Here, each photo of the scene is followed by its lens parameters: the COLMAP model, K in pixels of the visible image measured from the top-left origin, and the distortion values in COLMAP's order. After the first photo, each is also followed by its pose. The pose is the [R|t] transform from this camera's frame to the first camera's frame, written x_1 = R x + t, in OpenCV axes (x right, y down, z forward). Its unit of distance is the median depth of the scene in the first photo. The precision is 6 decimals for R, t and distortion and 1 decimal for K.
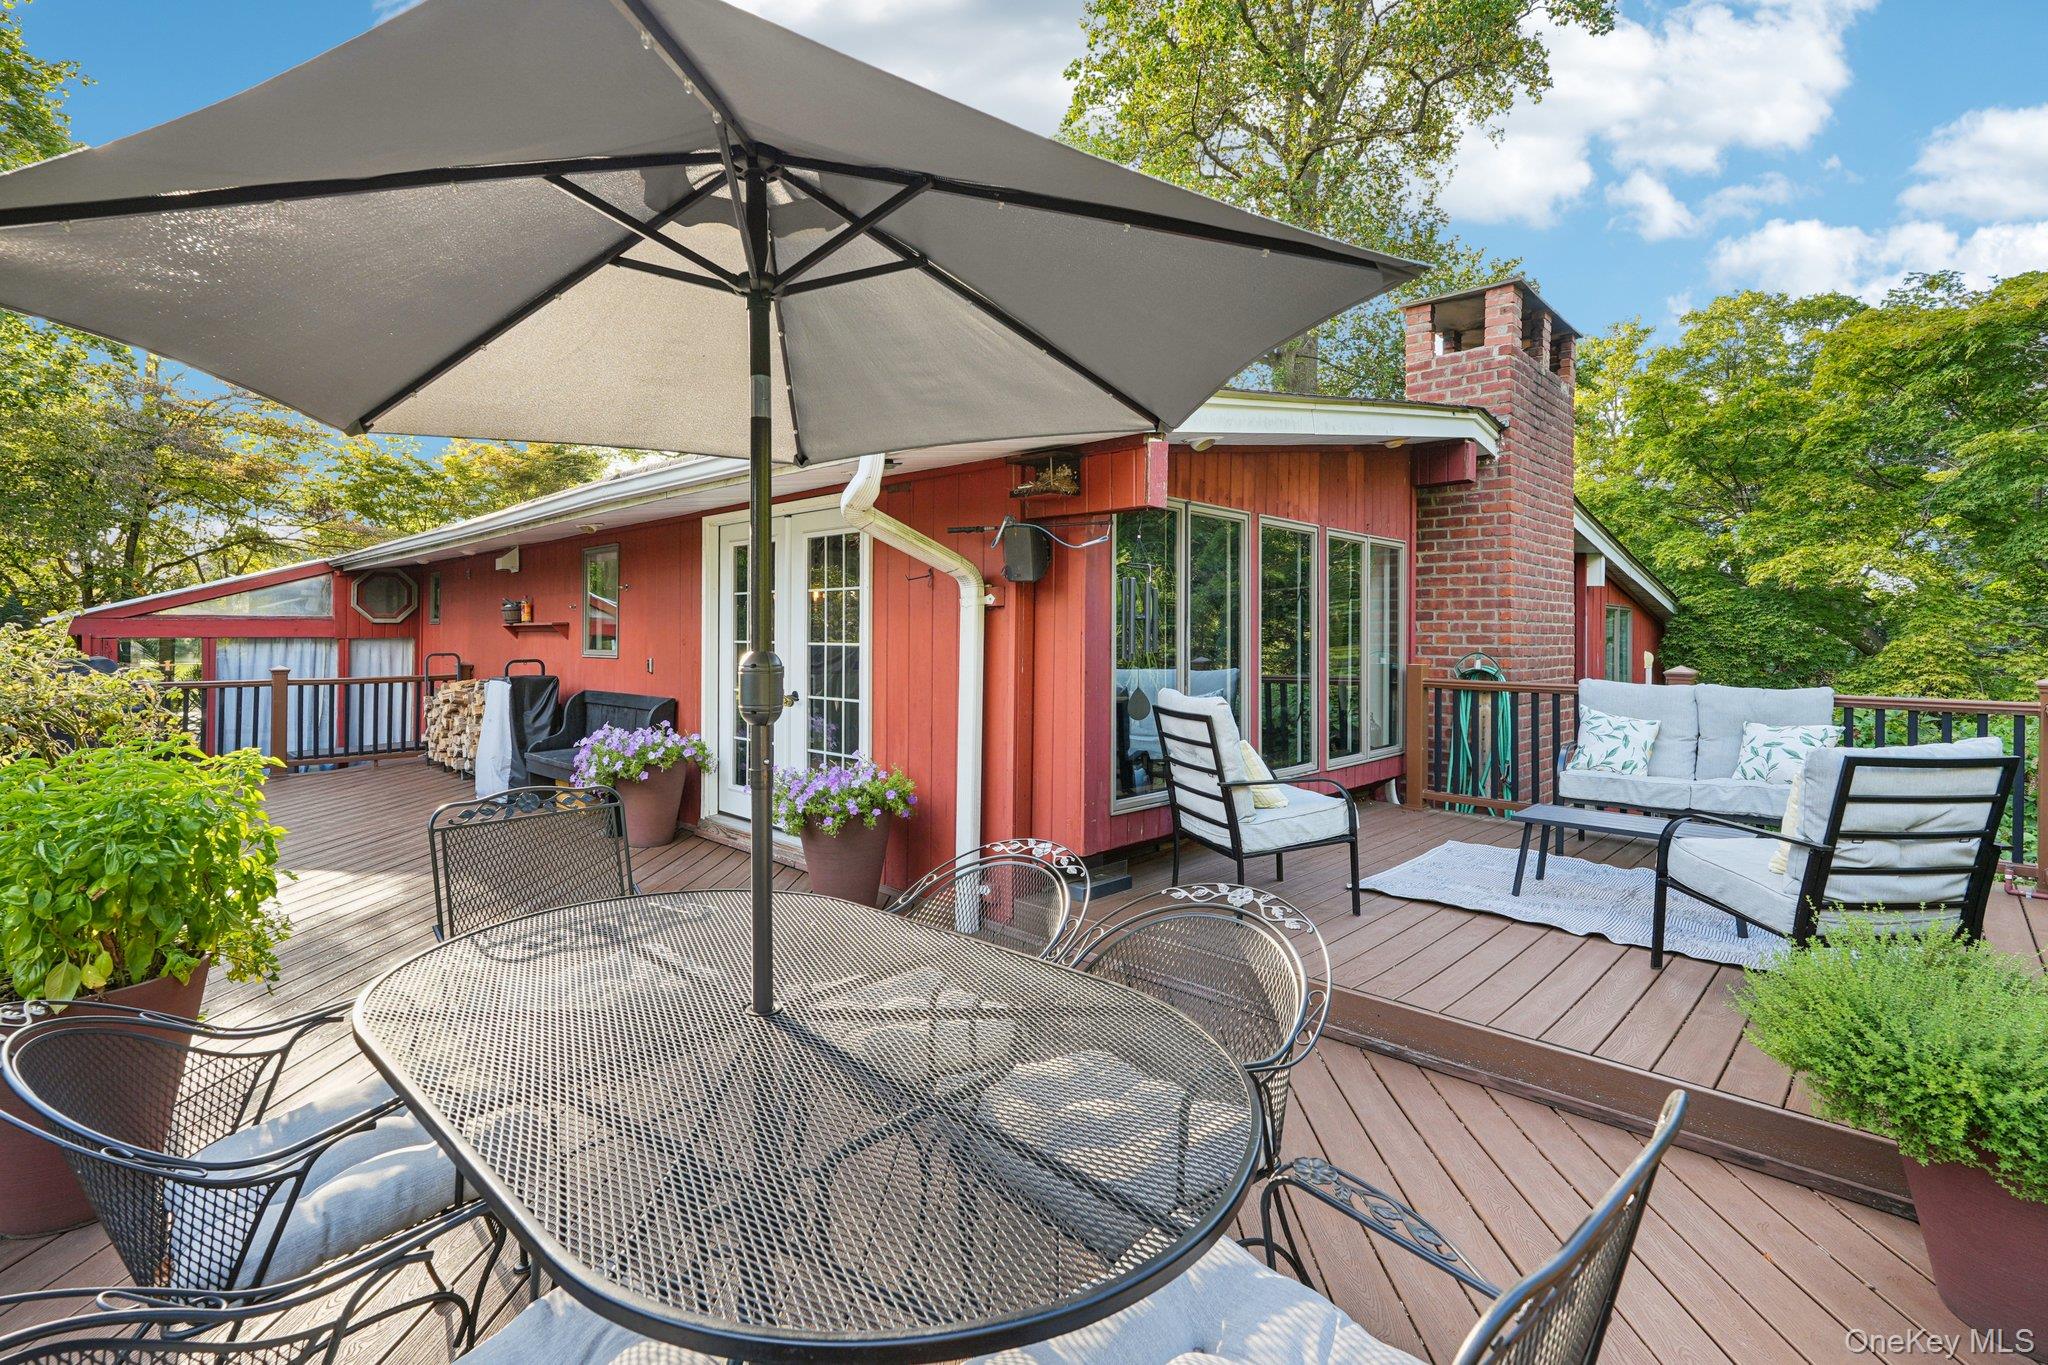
lens RADIAL K [[940.9, 0, 1023.3], [0, 940.9, 636.3], [0, 0, 1]] dist [0.000149, 0.010248]
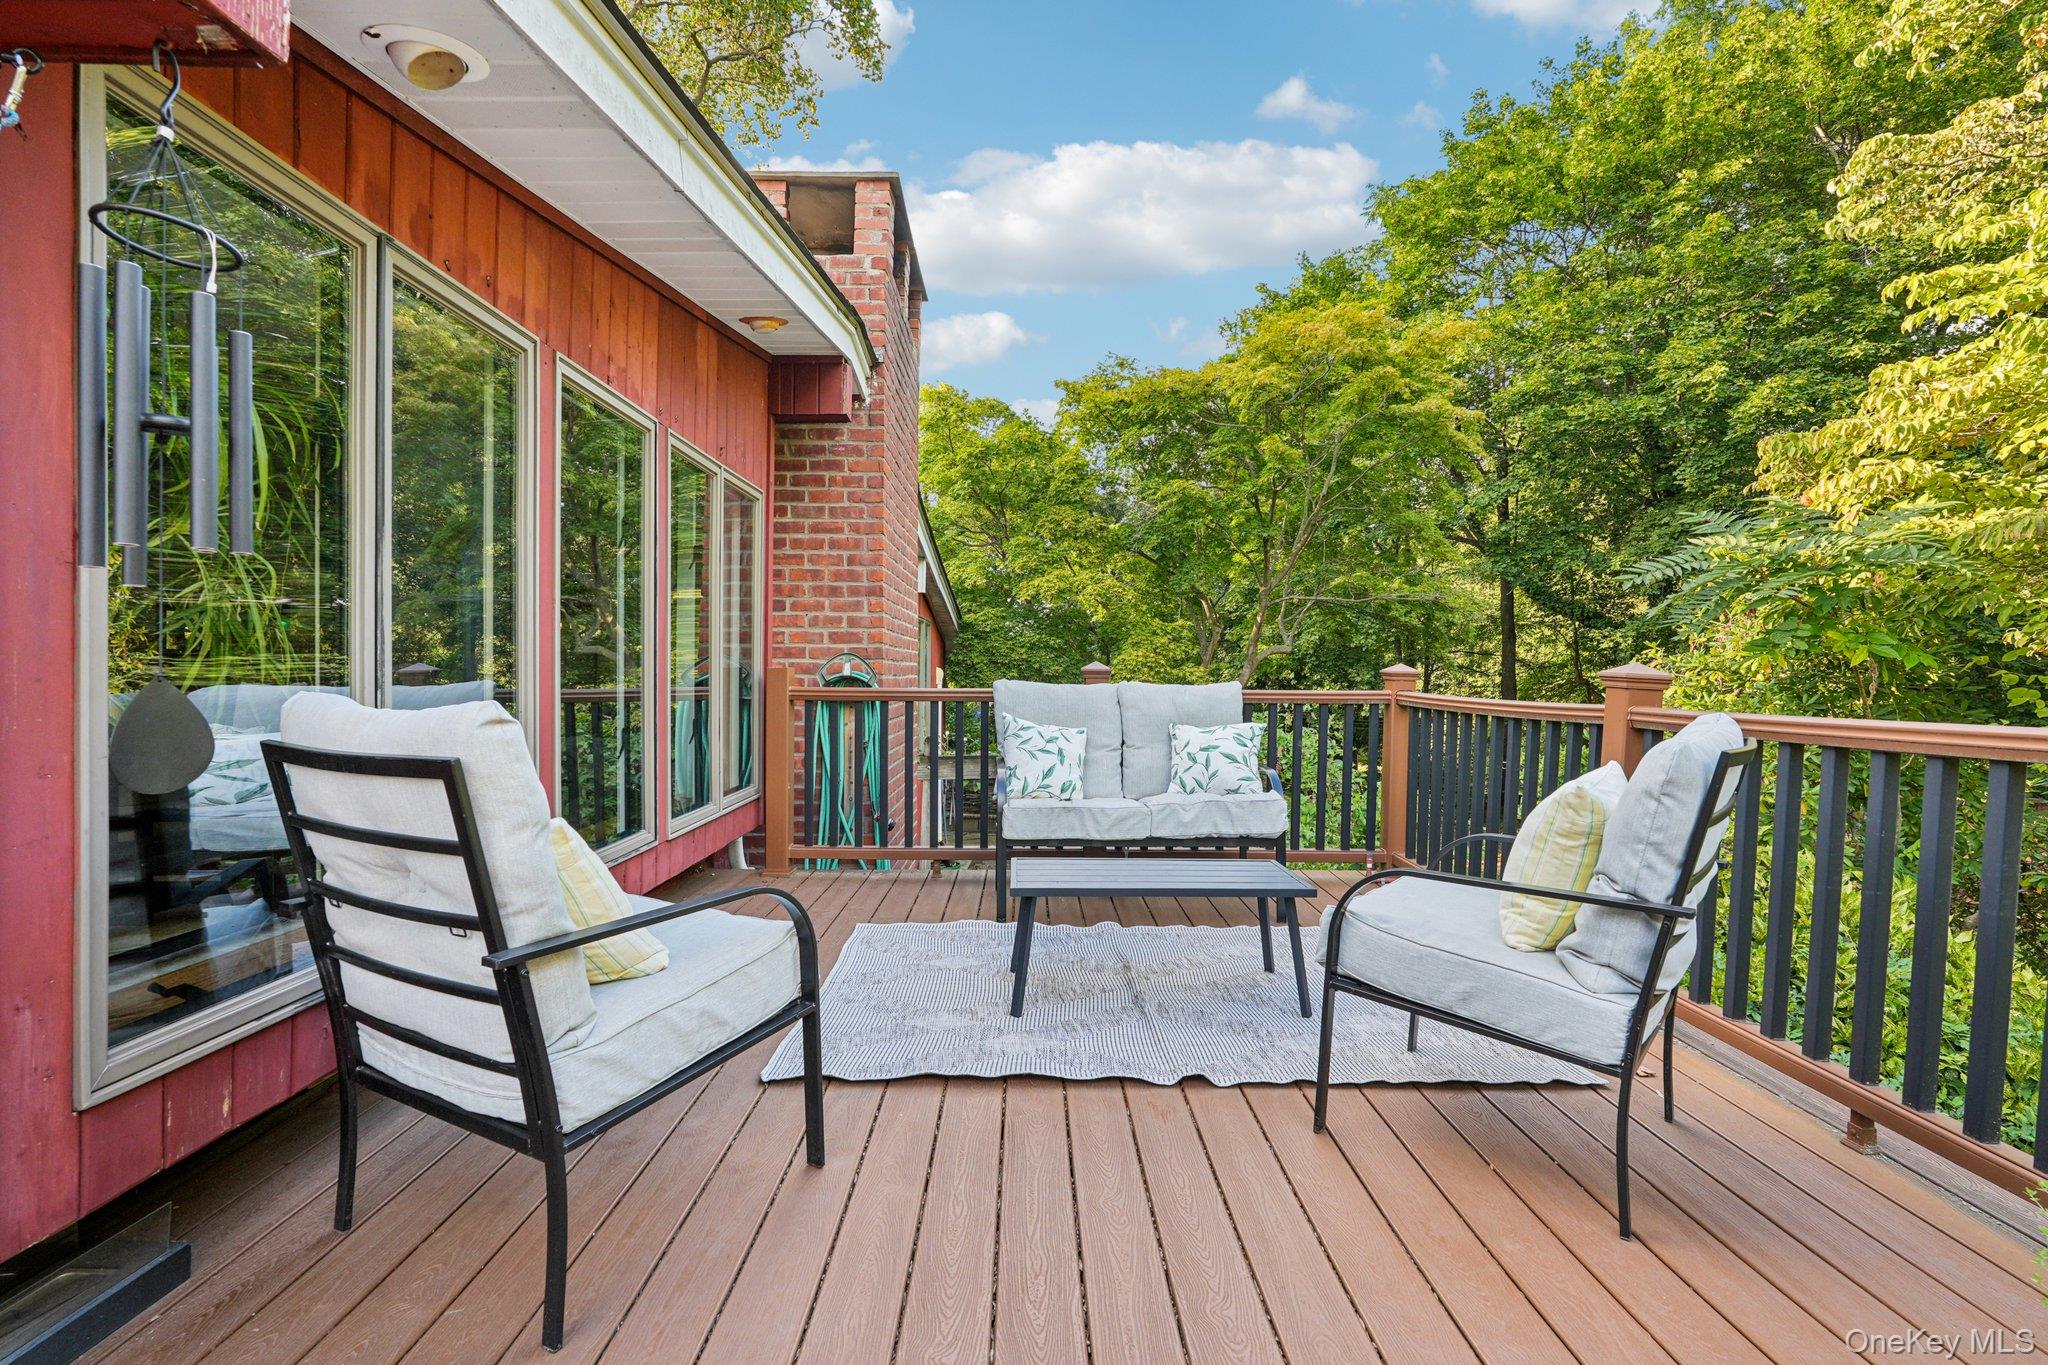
lens RADIAL K [[922.9, 0, 1027.3], [0, 922.9, 670.8], [0, 0, 1]] dist [-0.012778, 0.000197]
pose [[0.715152, -0.001111, 0.698968, 0.069231], [0.001124, 0.999999, 0.000440, 0.031748], [-0.698968, 0.000471, 0.715153, 0.374329]]
